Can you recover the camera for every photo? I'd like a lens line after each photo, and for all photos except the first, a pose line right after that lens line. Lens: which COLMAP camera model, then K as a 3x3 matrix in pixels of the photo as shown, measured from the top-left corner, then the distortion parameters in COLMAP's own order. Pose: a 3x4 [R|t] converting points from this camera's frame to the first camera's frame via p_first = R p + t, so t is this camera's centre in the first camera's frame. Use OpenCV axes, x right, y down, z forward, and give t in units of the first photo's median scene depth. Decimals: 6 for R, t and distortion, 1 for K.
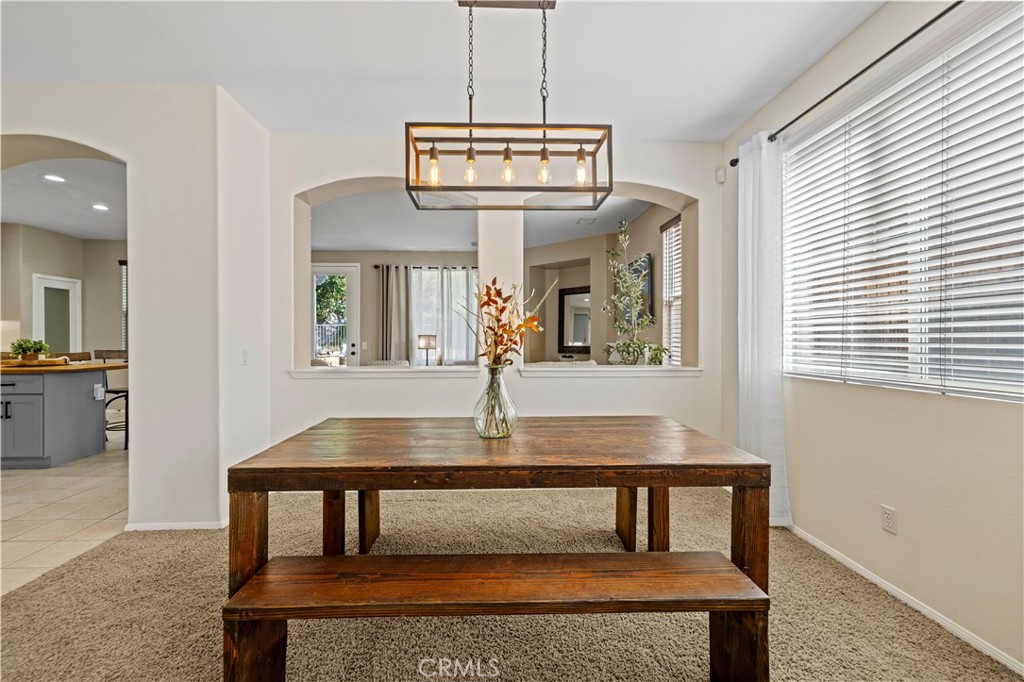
lens RADIAL K [[437.3, 0, 505.7], [0, 437.3, 338.7], [0, 0, 1]] dist [0.003287, 0.000870]
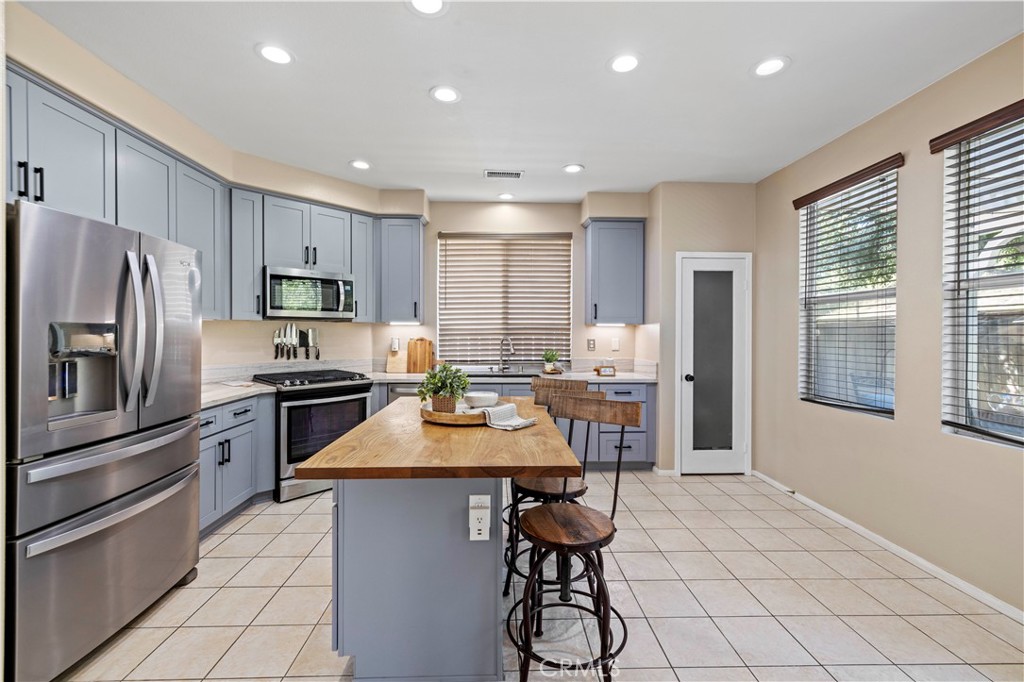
lens RADIAL K [[437.3, 0, 510.0], [0, 437.3, 335.3], [0, 0, 1]] dist [0.003287, 0.000870]
pose [[-0.009964, 0.005916, -0.999933, -0.367584], [-0.004374, 0.999973, 0.005960, -0.023029], [0.999941, 0.004433, -0.009938, 0.676969]]
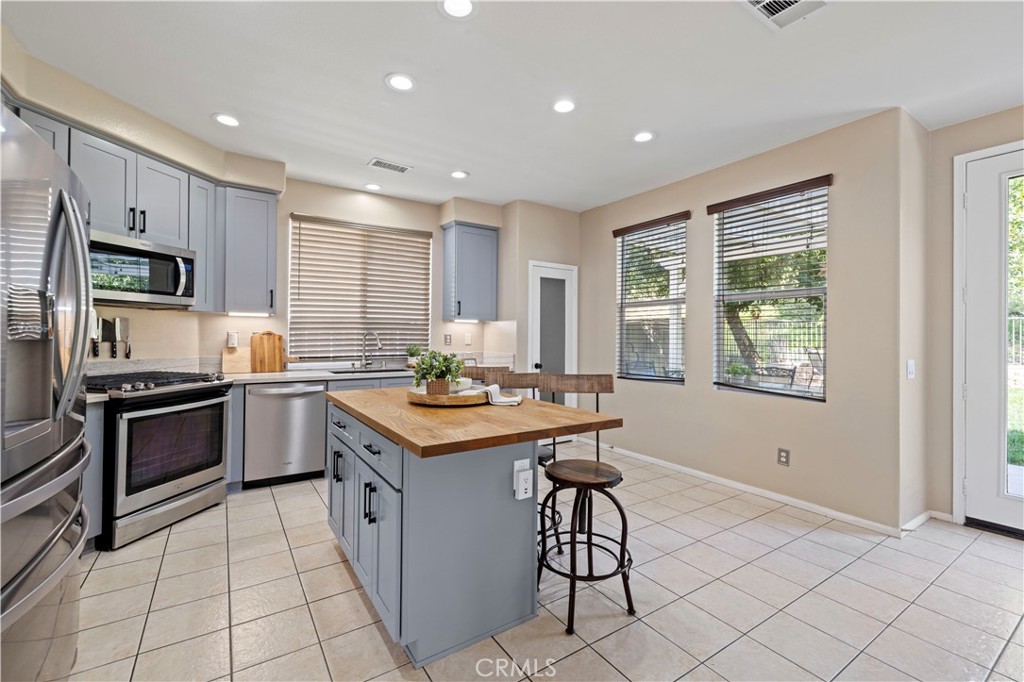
lens RADIAL K [[437.3, 0, 506.9], [0, 437.3, 333.2], [0, 0, 1]] dist [0.003287, 0.000870]
pose [[0.511547, -0.001083, -0.859255, -0.375547], [-0.008206, 0.999947, -0.006145, -0.011281], [0.859216, 0.010195, 0.511511, 0.505750]]
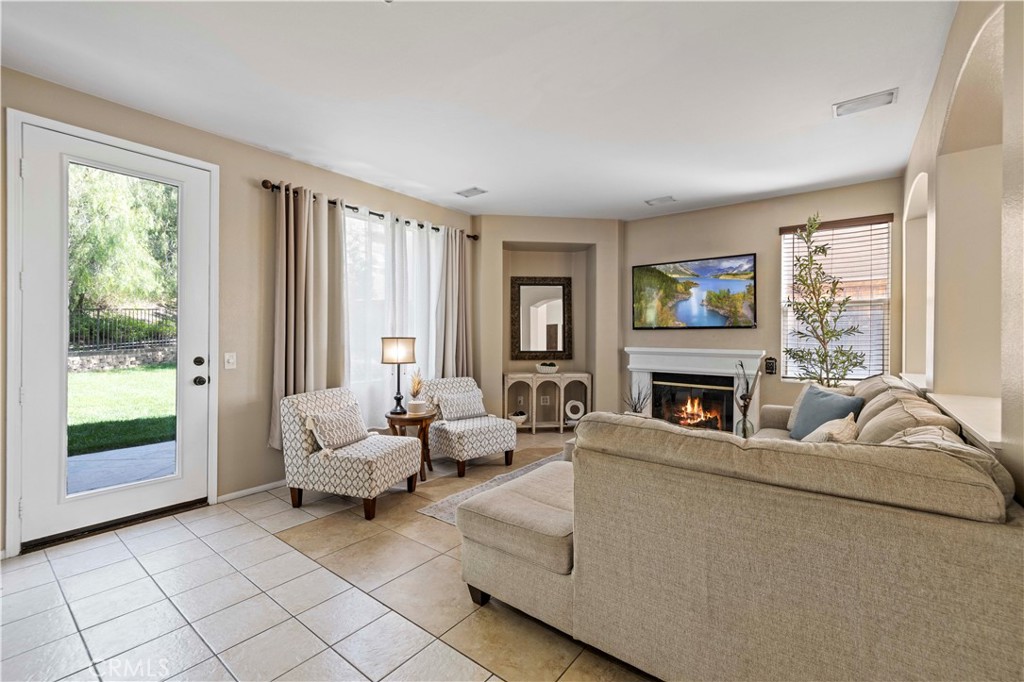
lens RADIAL K [[437.3, 0, 517.3], [0, 437.3, 334.5], [0, 0, 1]] dist [0.003287, 0.000870]
pose [[0.649088, 0.004204, 0.760702, -0.524933], [-0.004018, 0.999990, -0.002098, -0.011533], [-0.760703, -0.001695, 0.649098, 0.566307]]
